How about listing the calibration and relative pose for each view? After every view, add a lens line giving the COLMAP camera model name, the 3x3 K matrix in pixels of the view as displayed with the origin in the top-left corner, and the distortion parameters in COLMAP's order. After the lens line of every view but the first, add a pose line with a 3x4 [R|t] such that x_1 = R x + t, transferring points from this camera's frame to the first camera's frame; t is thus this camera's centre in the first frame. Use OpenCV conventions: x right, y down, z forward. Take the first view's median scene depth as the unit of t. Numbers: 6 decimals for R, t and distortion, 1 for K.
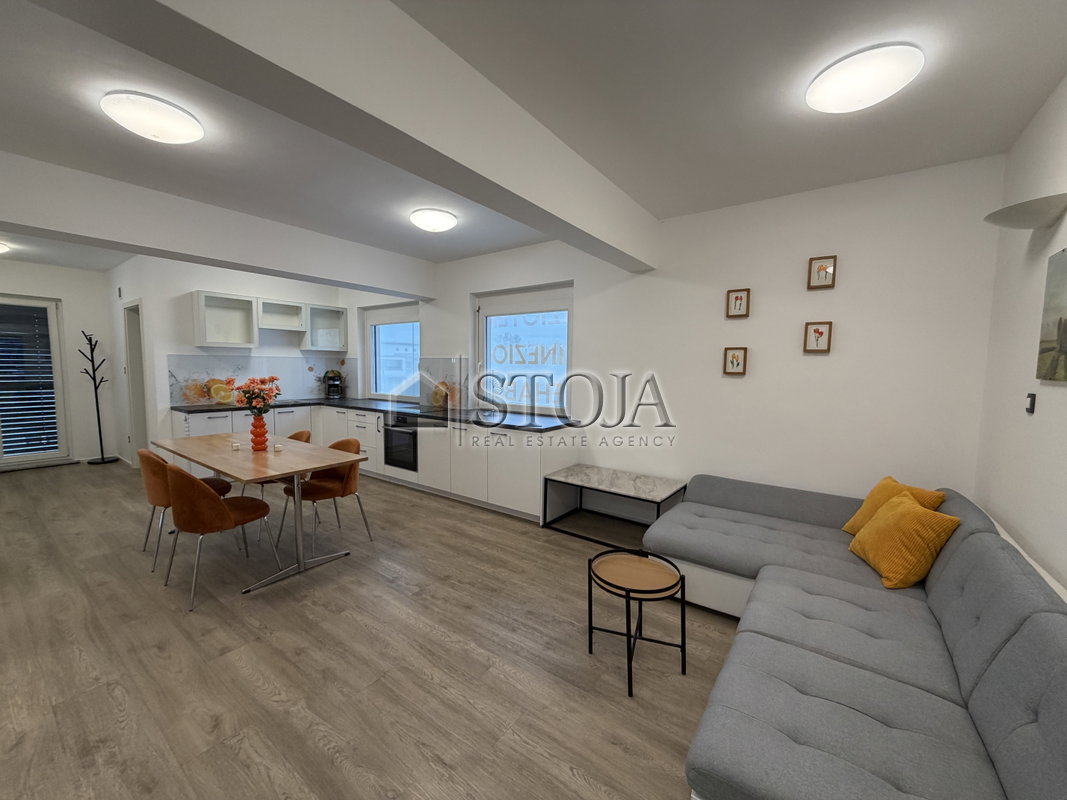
lens RADIAL K [[423.1, 0, 527.5], [0, 423.1, 397.2], [0, 0, 1]] dist [-0.002305, 0.001057]
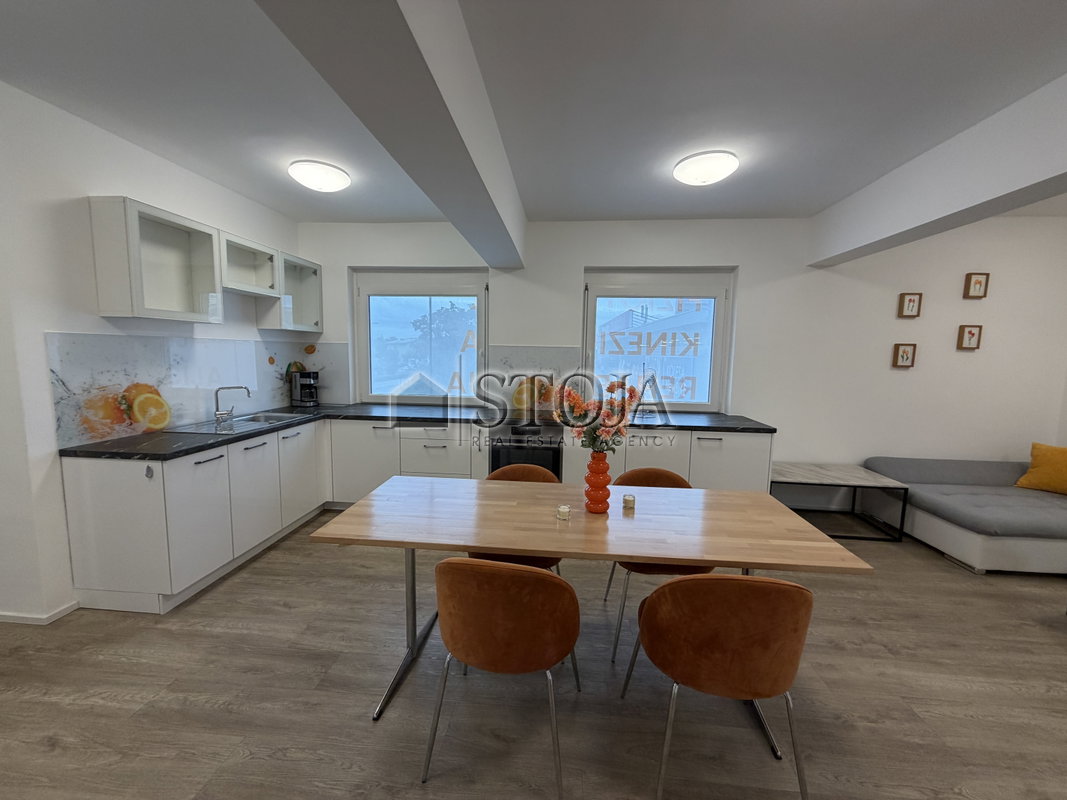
lens RADIAL K [[423.1, 0, 529.9], [0, 423.1, 398.5], [0, 0, 1]] dist [-0.002305, 0.001057]
pose [[0.854448, -0.053000, 0.516826, -0.858186], [0.031381, 0.998232, 0.050487, -0.051882], [-0.518588, -0.026920, 0.854601, 0.477173]]
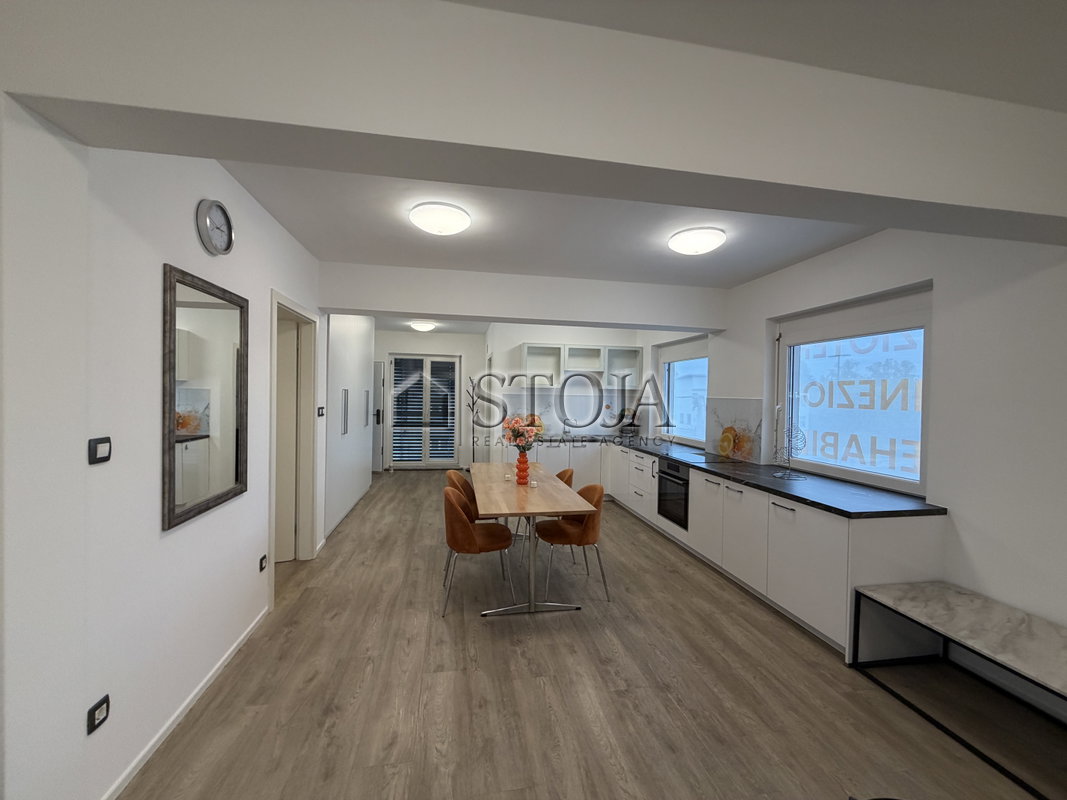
lens RADIAL K [[423.1, 0, 529.4], [0, 423.1, 398.8], [0, 0, 1]] dist [-0.002305, 0.001057]
pose [[0.726914, 0.010331, -0.686651, 0.116646], [-0.061715, 0.996824, -0.050337, -0.035895], [0.683950, 0.078967, 0.725242, 0.166624]]
